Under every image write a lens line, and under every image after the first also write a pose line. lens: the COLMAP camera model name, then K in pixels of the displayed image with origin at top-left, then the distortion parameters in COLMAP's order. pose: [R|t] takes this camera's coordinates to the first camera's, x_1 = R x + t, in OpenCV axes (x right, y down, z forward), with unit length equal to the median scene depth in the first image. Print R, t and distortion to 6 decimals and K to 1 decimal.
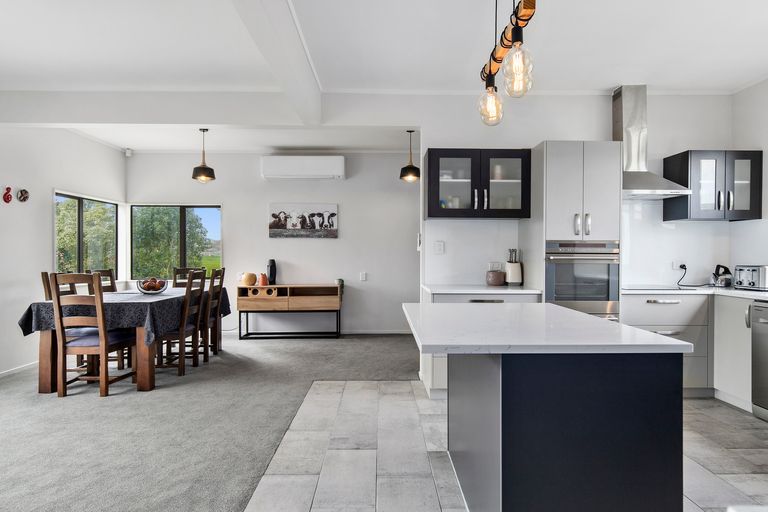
lens RADIAL K [[435.1, 0, 386.0], [0, 435.1, 256.2], [0, 0, 1]] dist [0.006677, 0.003552]
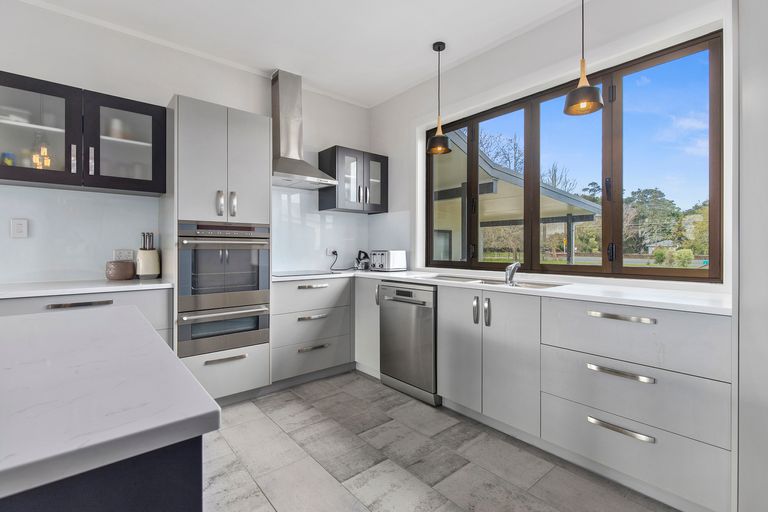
lens RADIAL K [[352.2, 0, 385.1], [0, 352.2, 250.9], [0, 0, 1]] dist [-0.001936, -0.000021]
pose [[0.777686, -0.008236, 0.628598, 0.236951], [0.007846, 0.999963, 0.003395, 0.018780], [-0.628603, 0.002292, 0.777723, 0.245654]]
